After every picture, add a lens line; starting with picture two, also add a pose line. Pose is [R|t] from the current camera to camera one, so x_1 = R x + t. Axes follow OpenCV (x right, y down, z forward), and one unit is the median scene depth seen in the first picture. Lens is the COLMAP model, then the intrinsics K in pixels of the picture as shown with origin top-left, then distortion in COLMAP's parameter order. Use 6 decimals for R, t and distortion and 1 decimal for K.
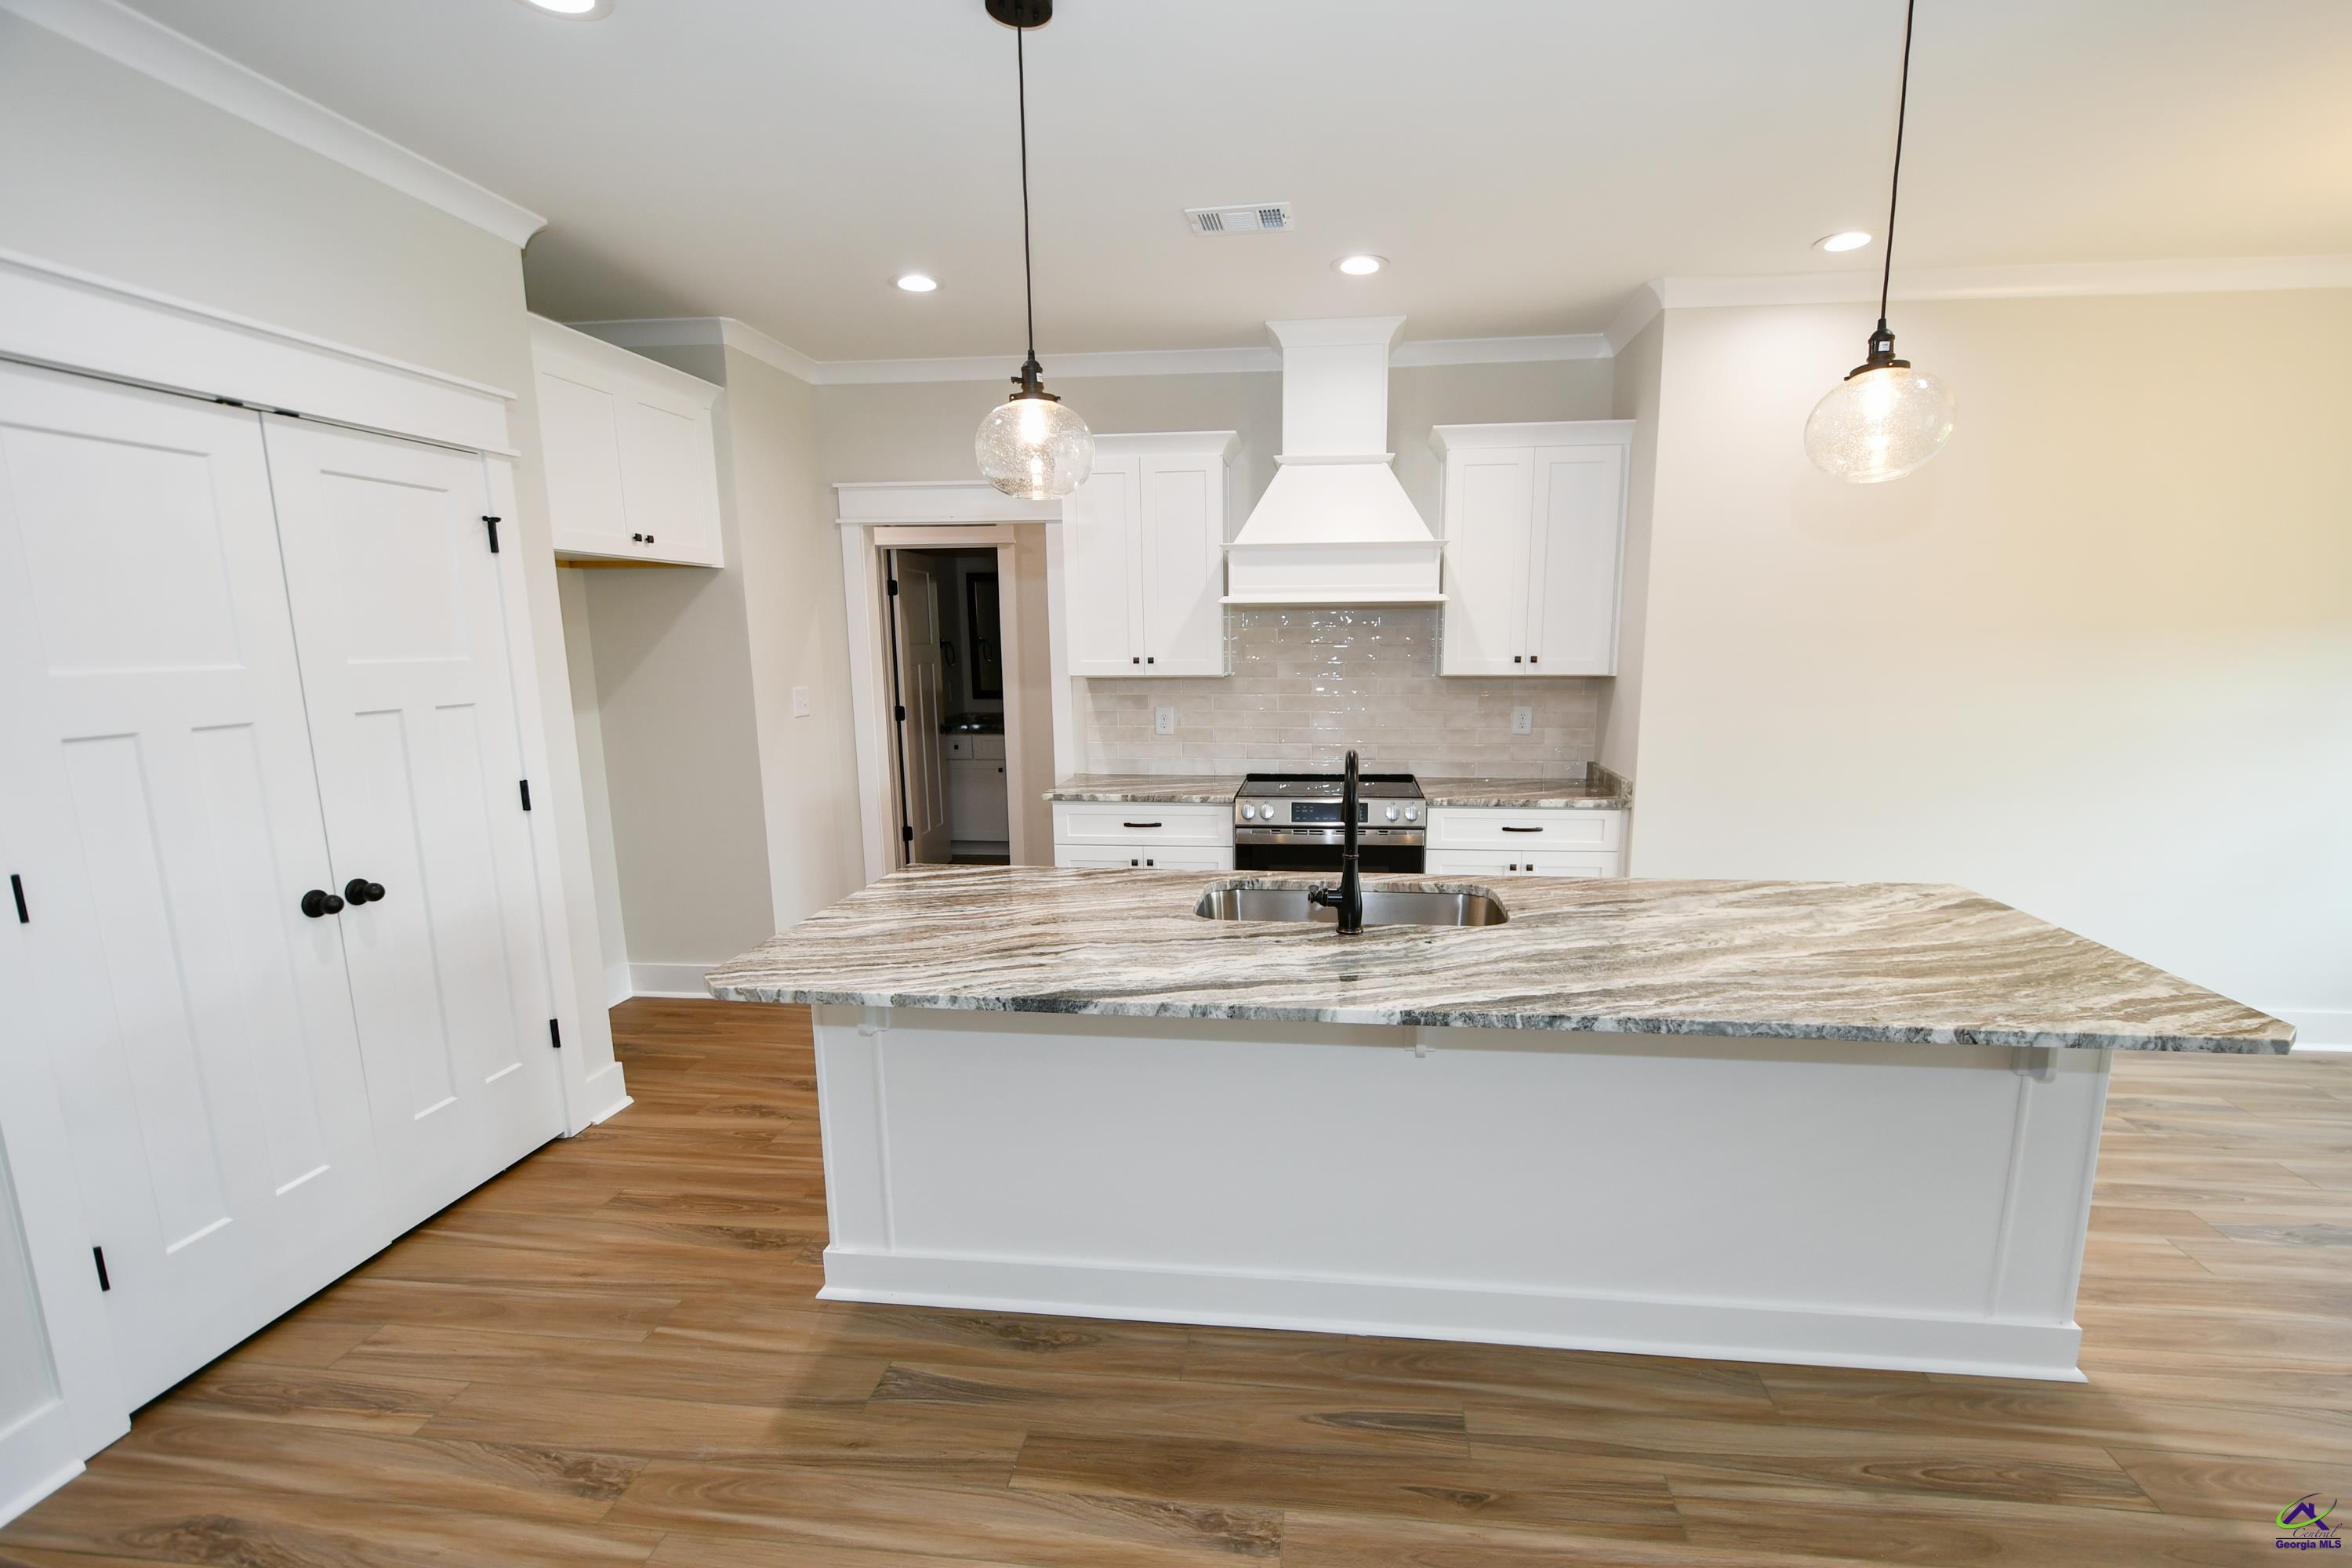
lens RADIAL K [[1035.7, 0, 1226.9], [0, 1035.7, 816.7], [0, 0, 1]] dist [-0.000169, -0.002497]
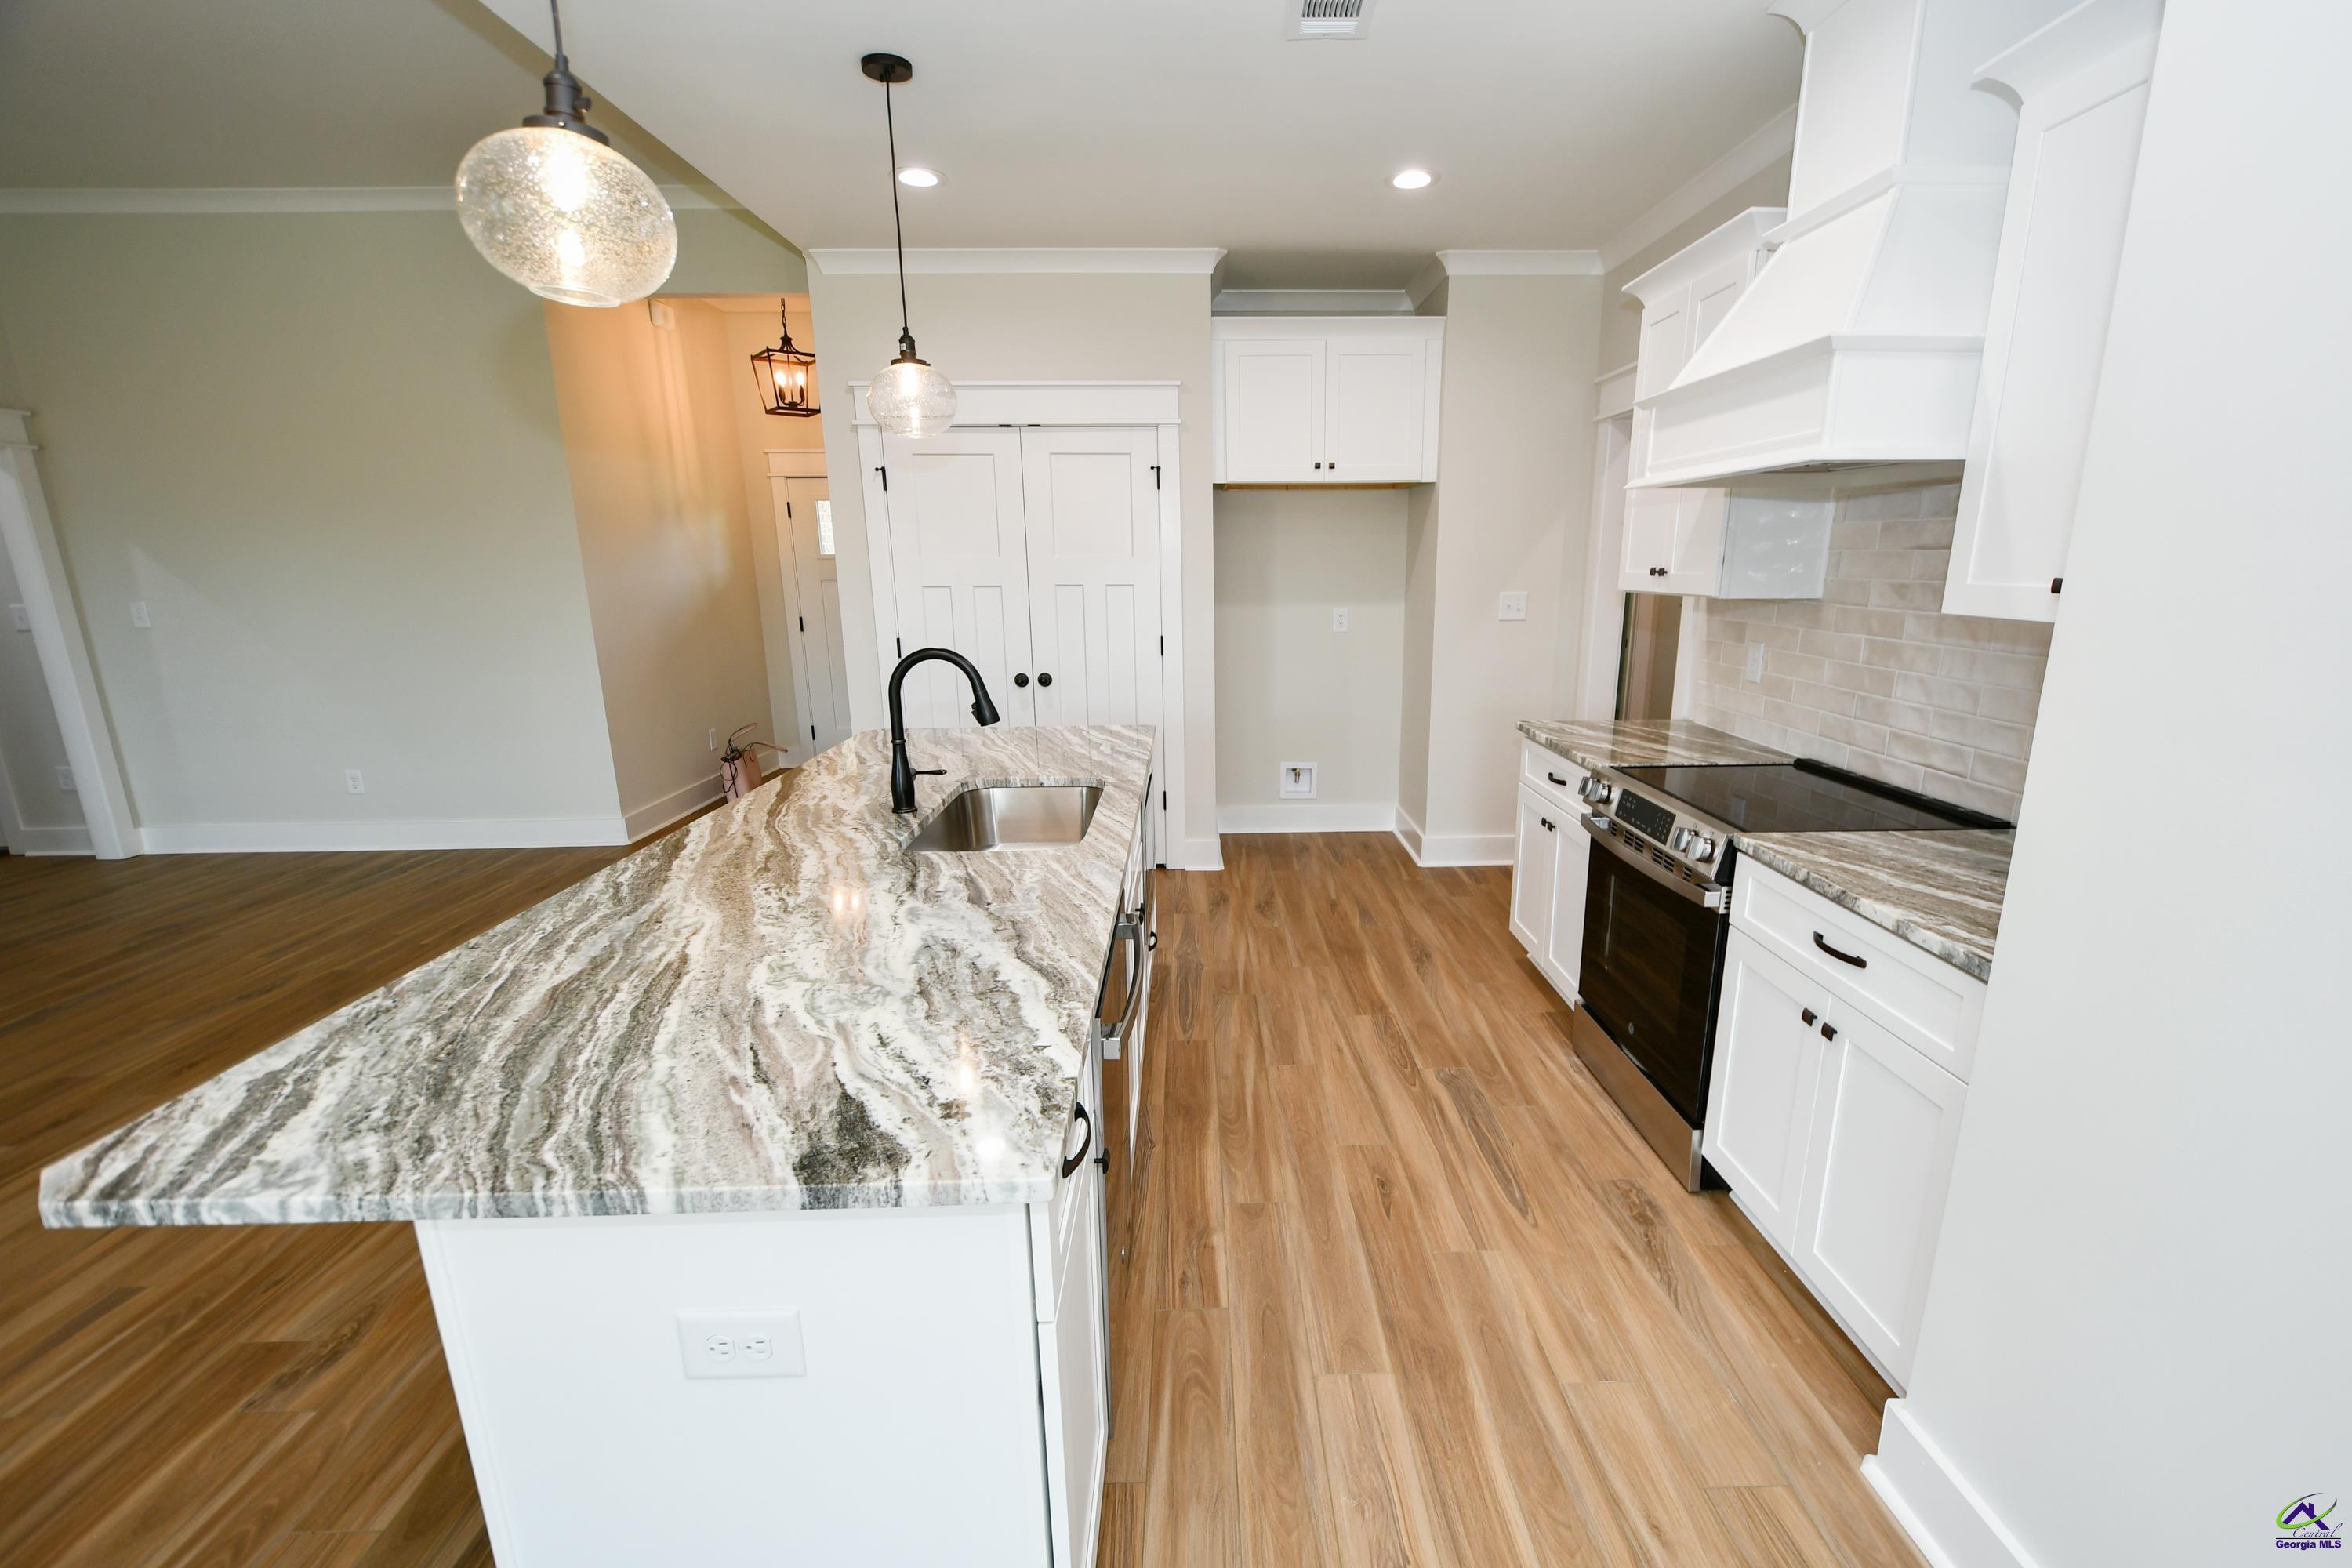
lens RADIAL K [[1035.7, 0, 1220.5], [0, 1035.7, 814.6], [0, 0, 1]] dist [-0.000169, -0.002497]
pose [[0.132536, 0.245575, -0.960275, 0.664234], [-0.166026, 0.960634, 0.222752, -0.101590], [0.977174, 0.129907, 0.168091, 0.619853]]
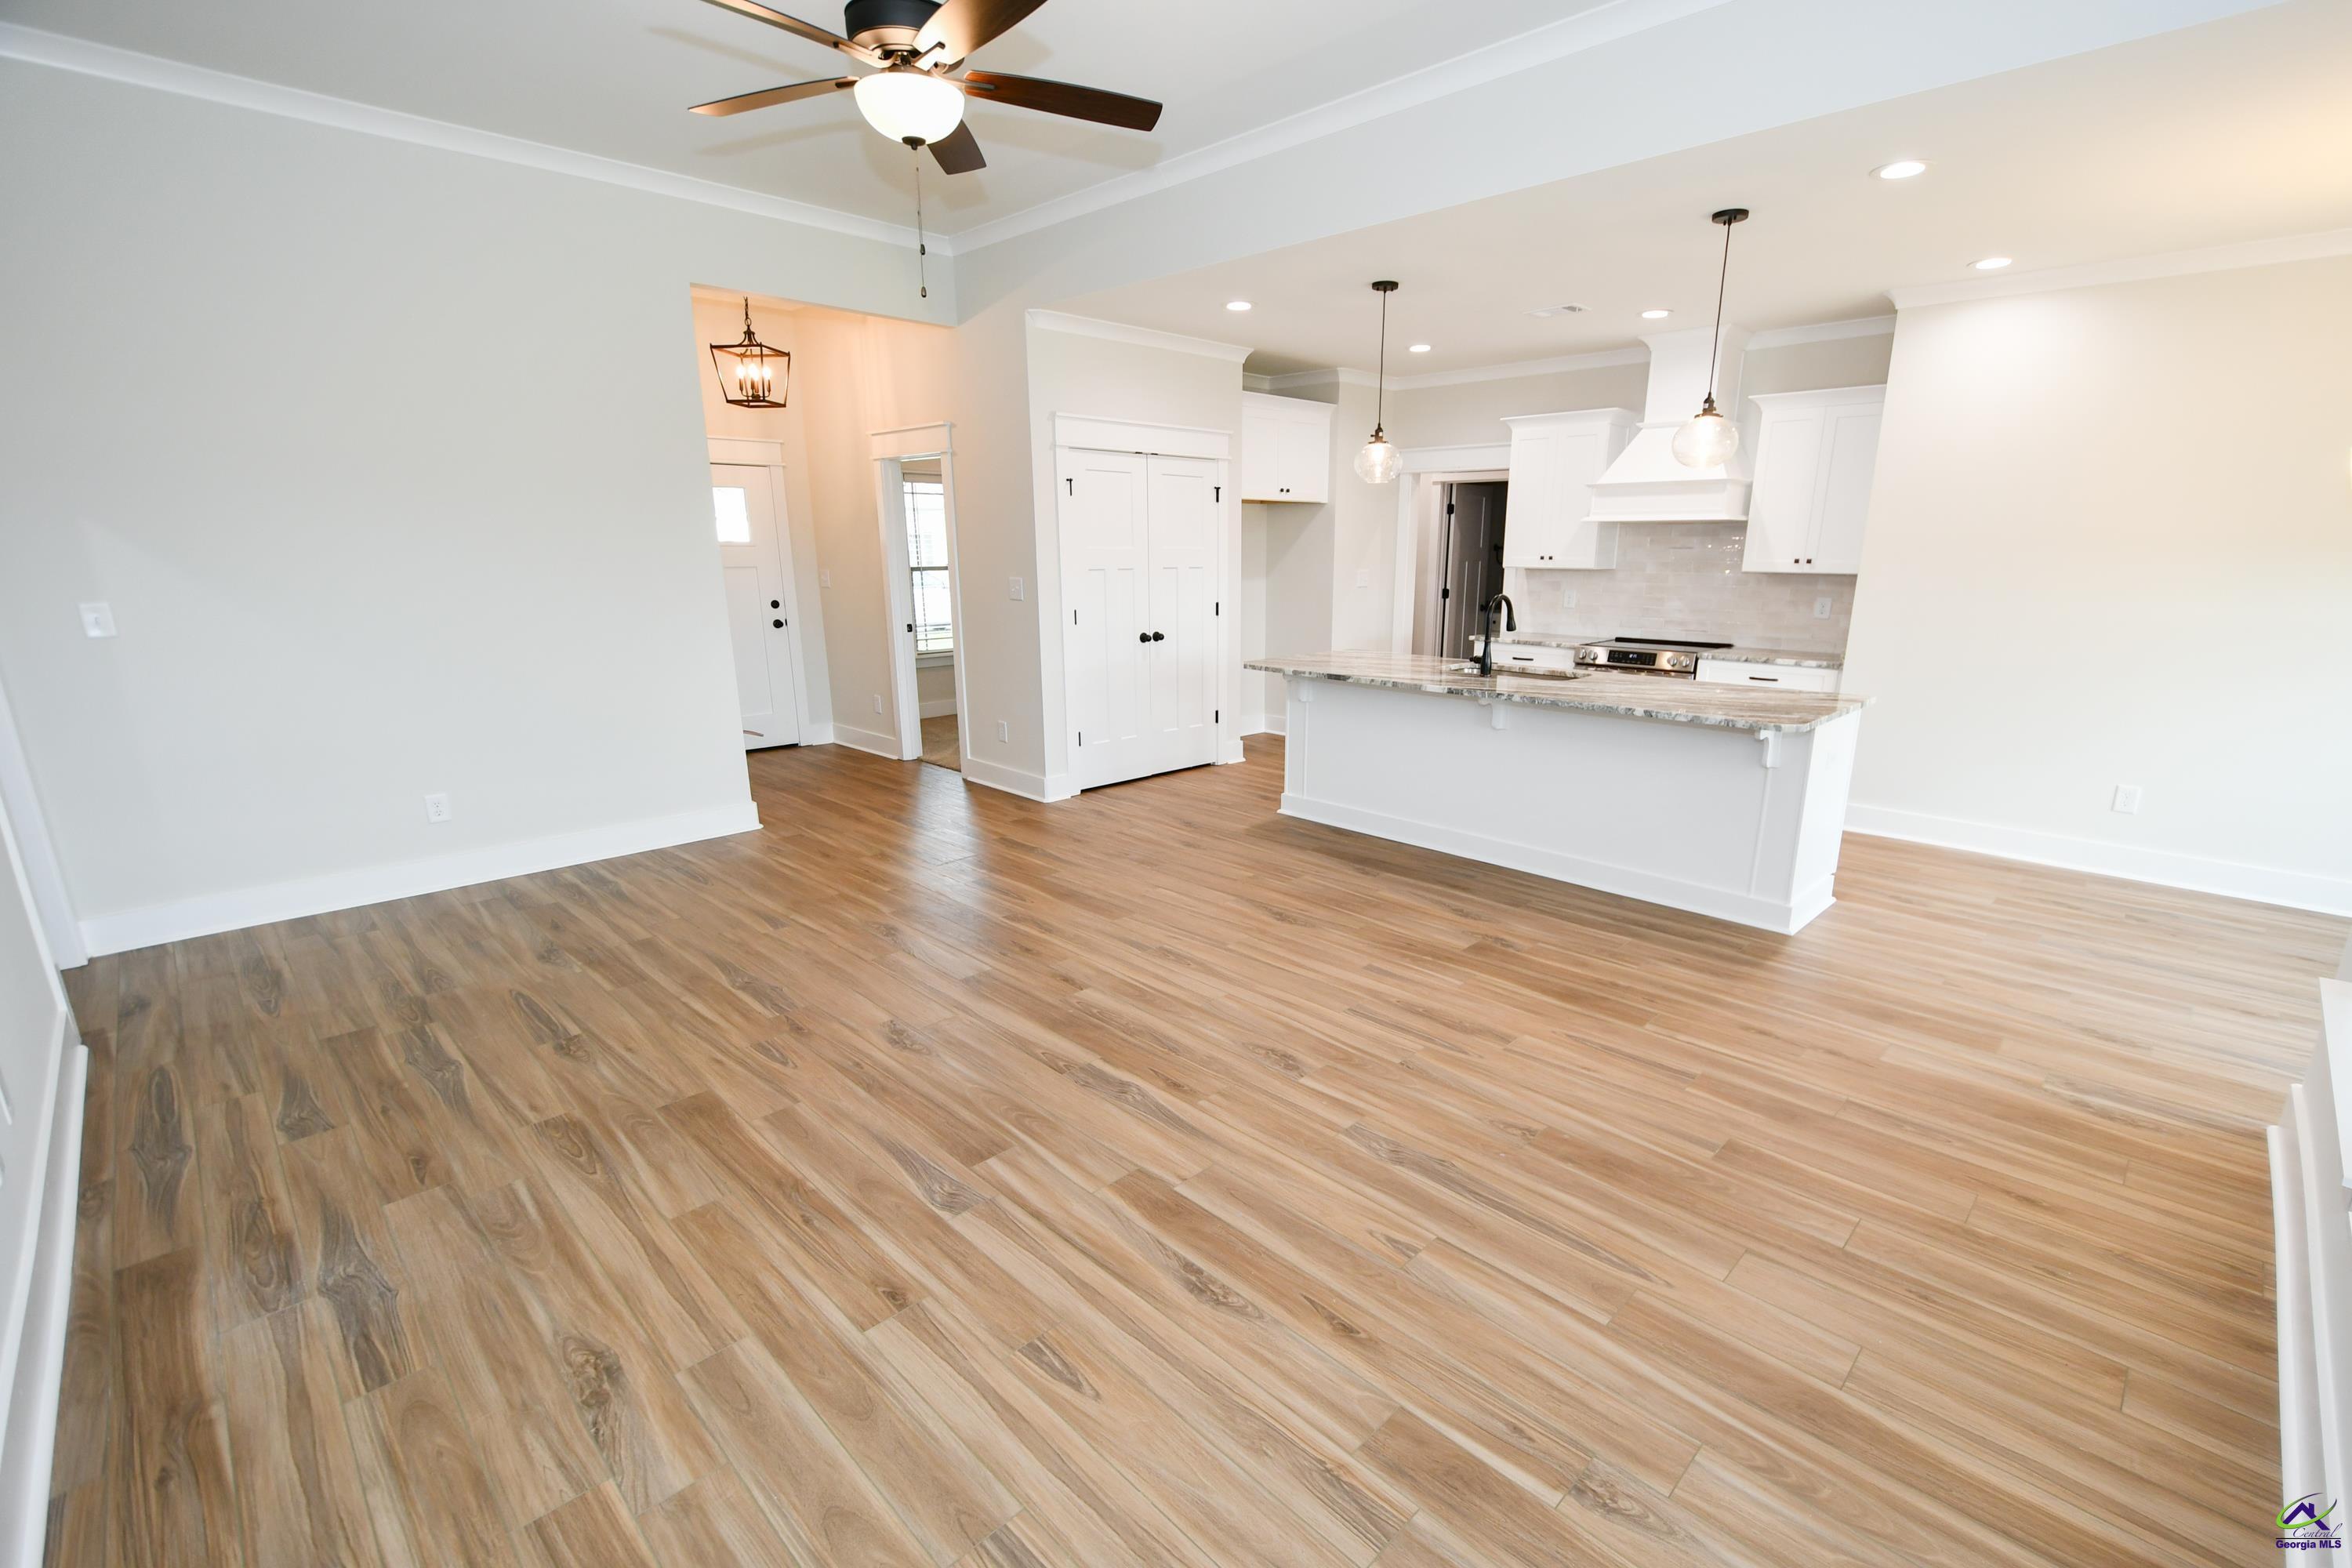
lens RADIAL K [[1035.7, 0, 1219.2], [0, 1035.7, 823.4], [0, 0, 1]] dist [-0.000169, -0.002497]
pose [[0.783295, 0.170400, -0.597840, 0.574549], [-0.115584, 0.984850, 0.129269, 0.109428], [0.610810, -0.032155, 0.791124, -0.612399]]
